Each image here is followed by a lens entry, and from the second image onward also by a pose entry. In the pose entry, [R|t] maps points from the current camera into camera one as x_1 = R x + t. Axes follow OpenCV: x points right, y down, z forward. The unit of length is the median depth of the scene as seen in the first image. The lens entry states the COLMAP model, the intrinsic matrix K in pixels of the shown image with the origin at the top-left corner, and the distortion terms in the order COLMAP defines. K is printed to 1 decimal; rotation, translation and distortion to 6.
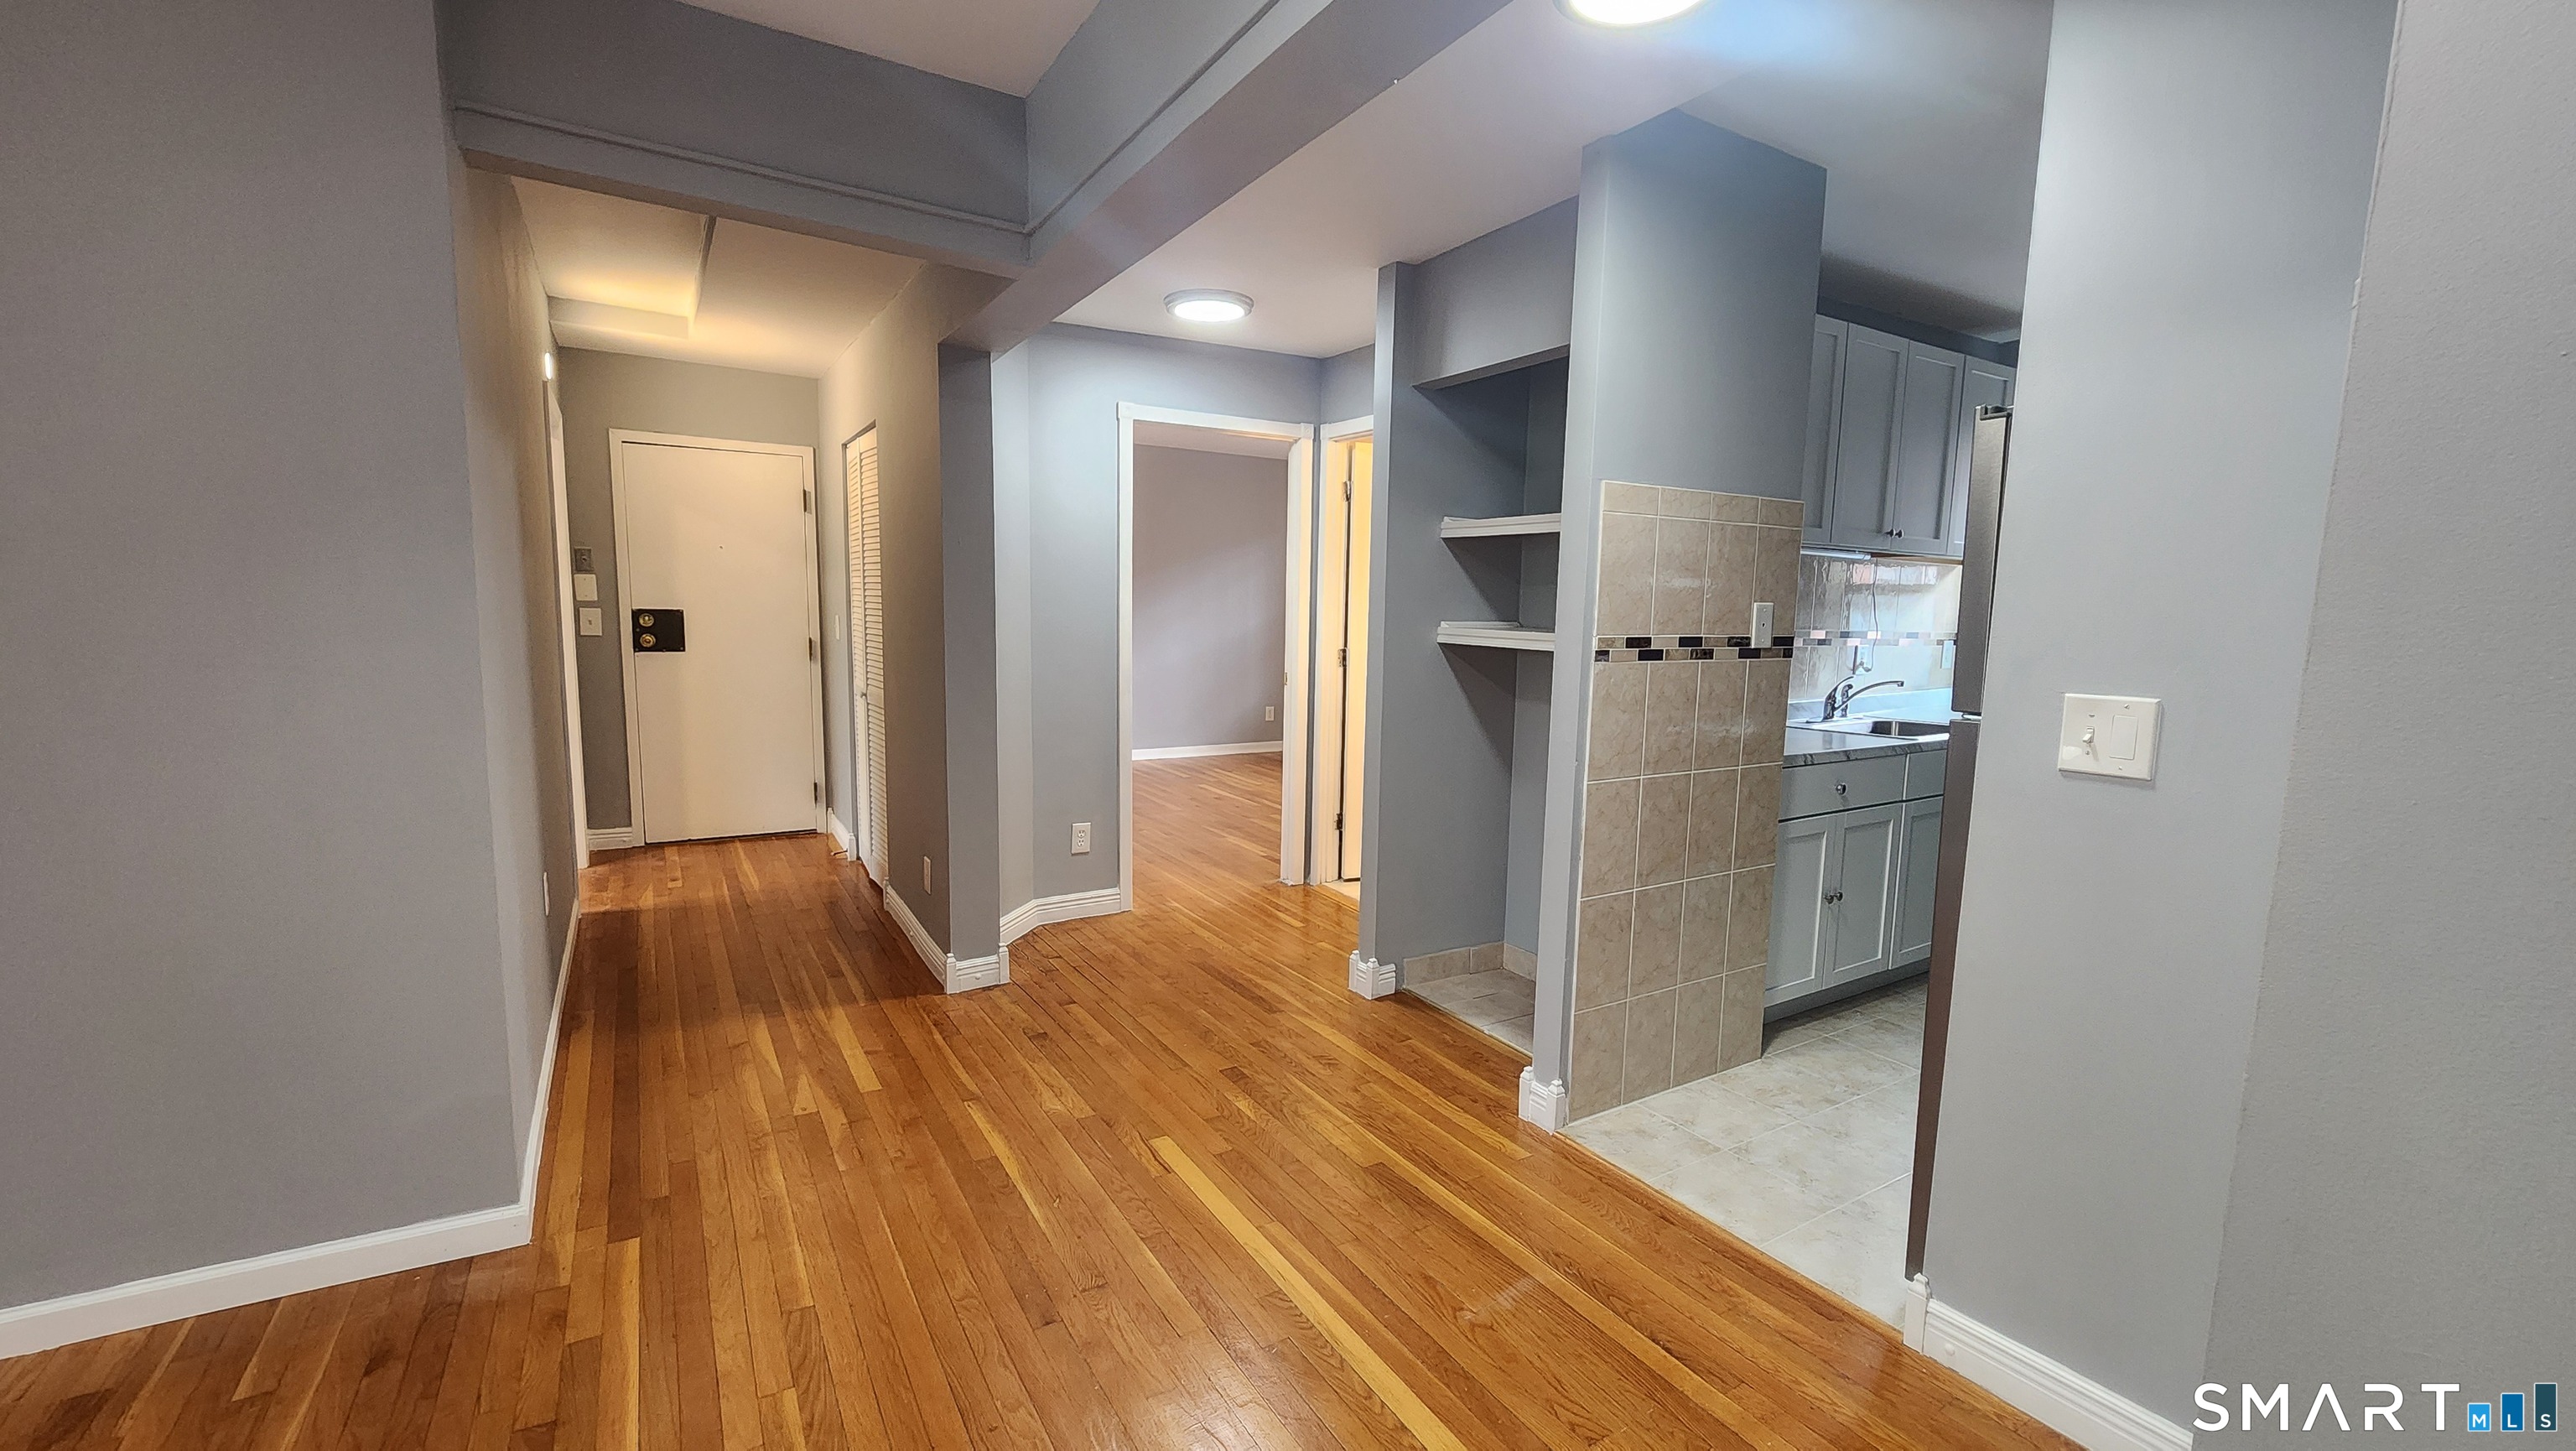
lens RADIAL K [[1064.9, 0, 1293.2], [0, 1064.9, 734.7], [0, 0, 1]] dist [-0.001376, 0.001491]
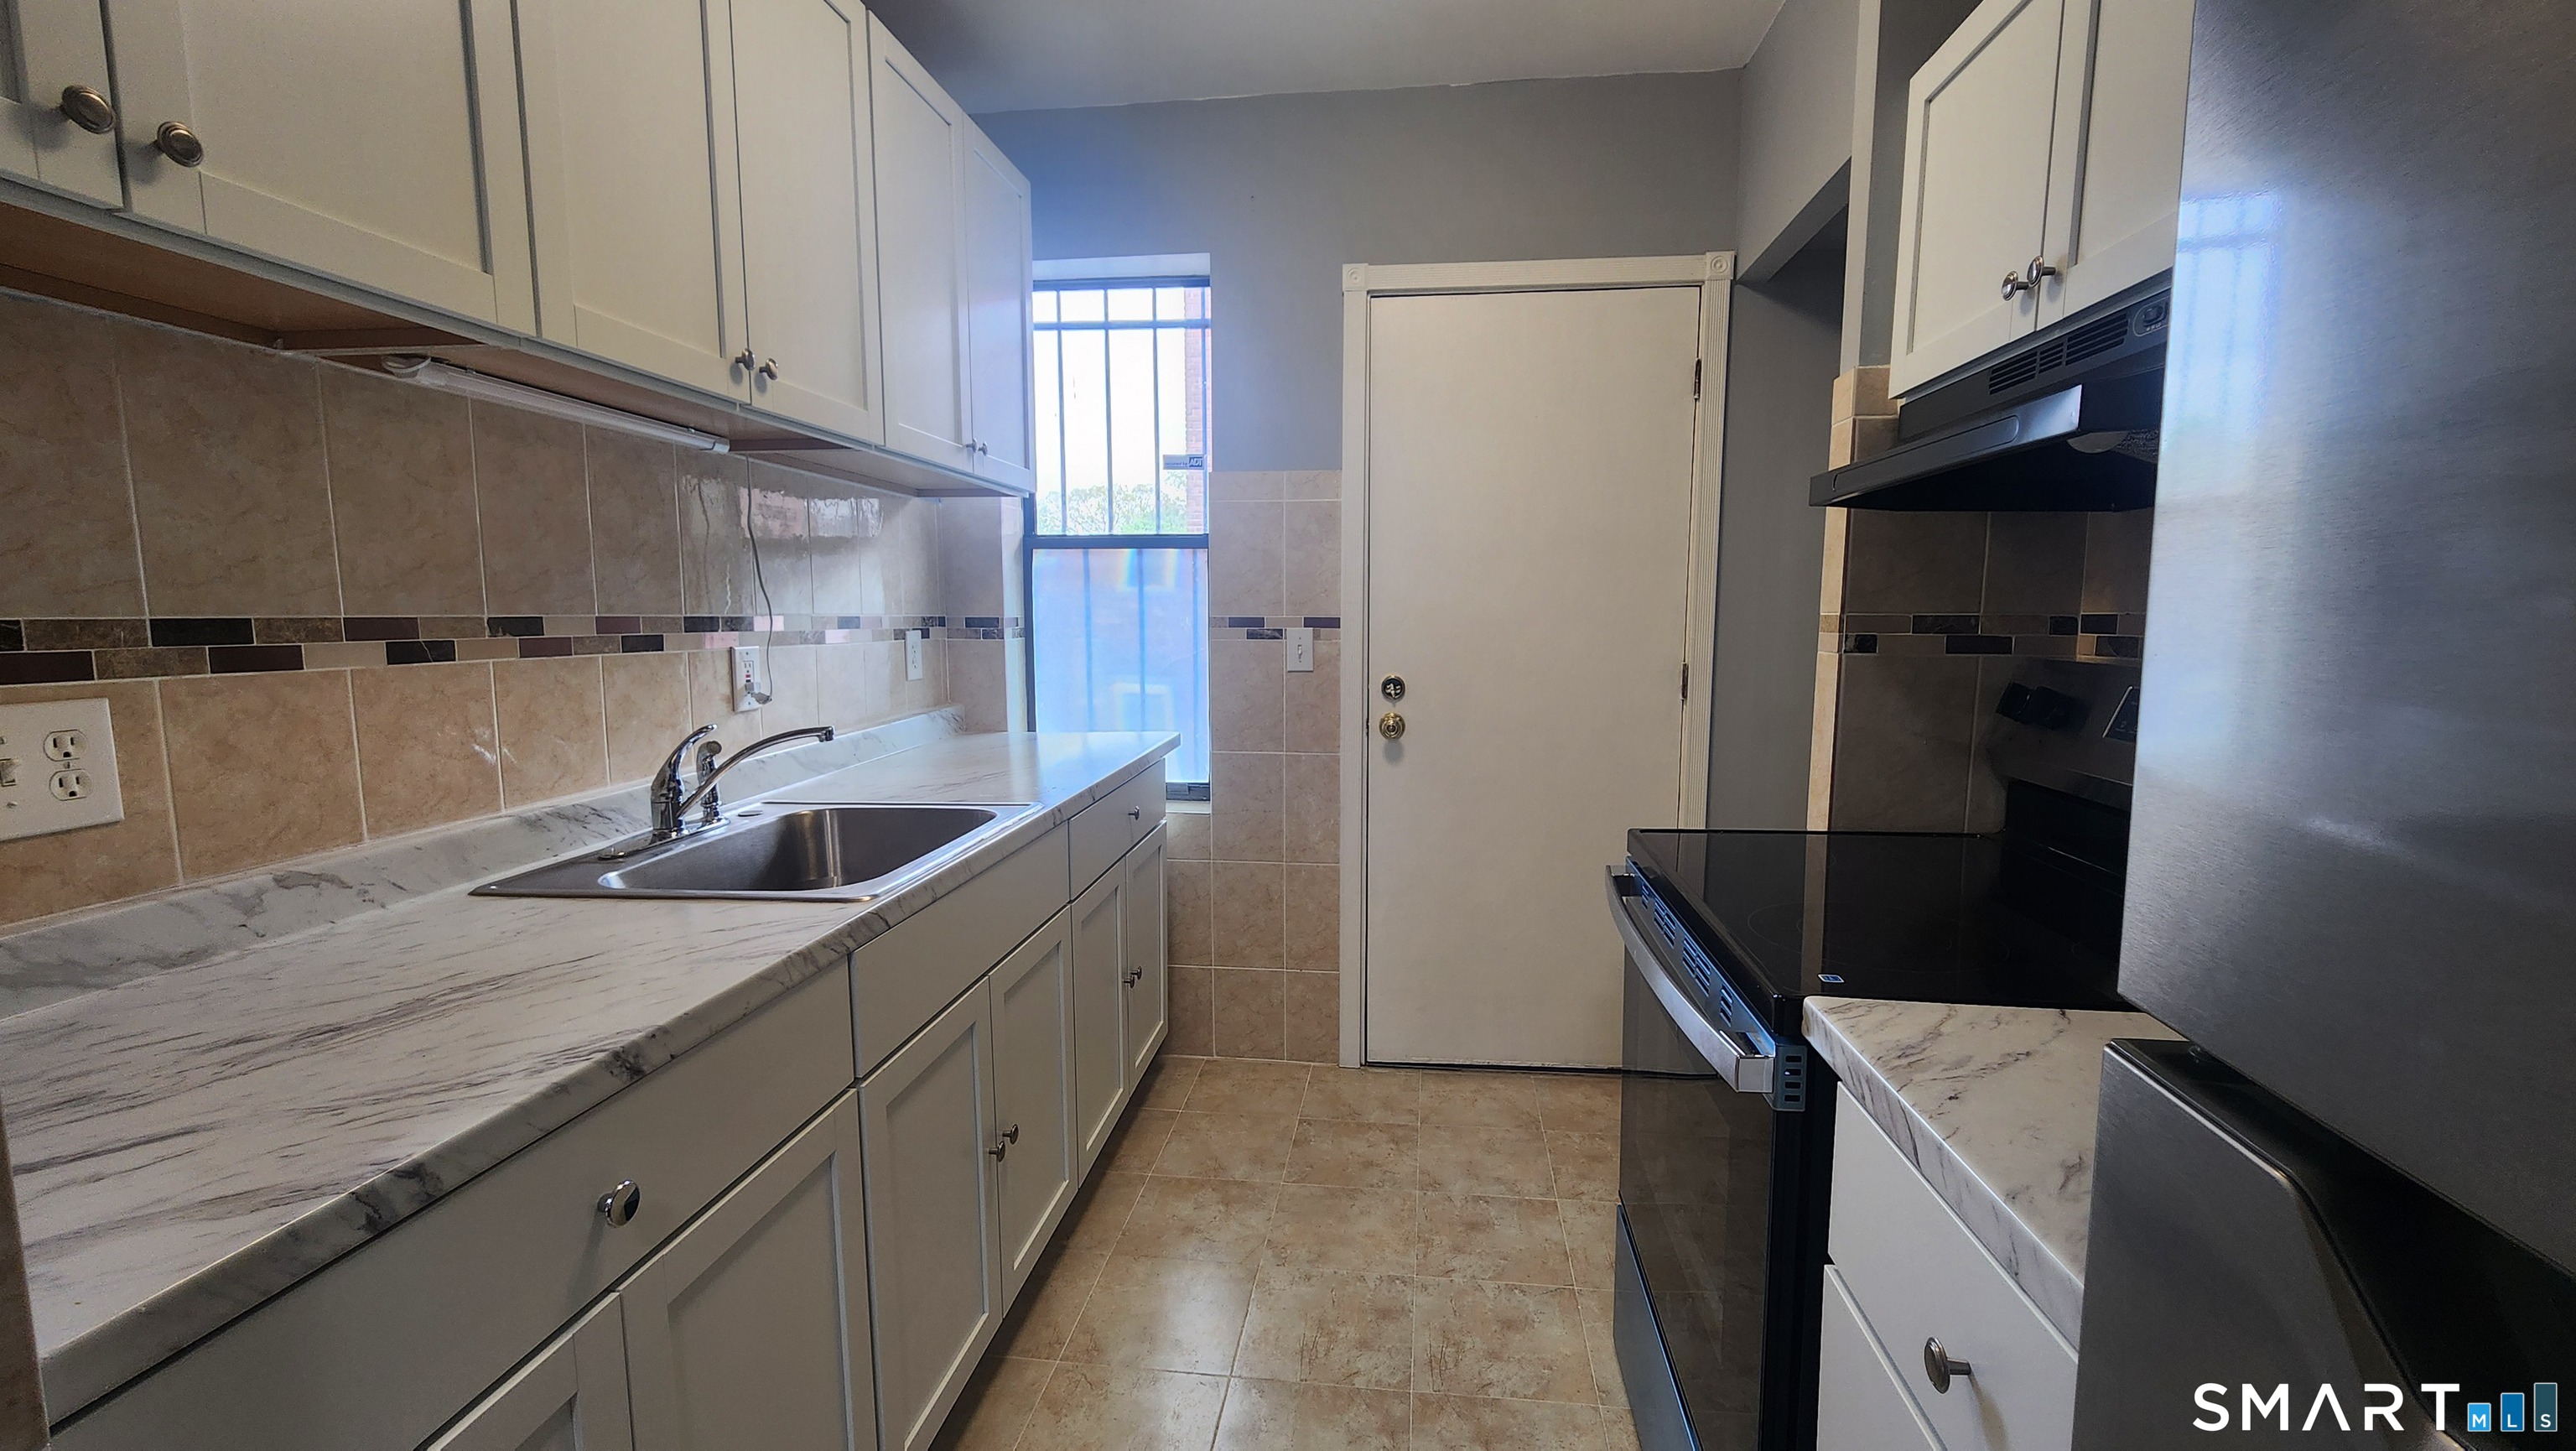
lens RADIAL K [[1064.9, 0, 1300.6], [0, 1064.9, 719.9], [0, 0, 1]] dist [-0.001376, 0.001491]
pose [[0.620791, -0.099162, 0.777680, 0.324061], [0.108382, 0.993299, 0.040139, -0.045065], [-0.776448, 0.059368, 0.627378, 0.528975]]
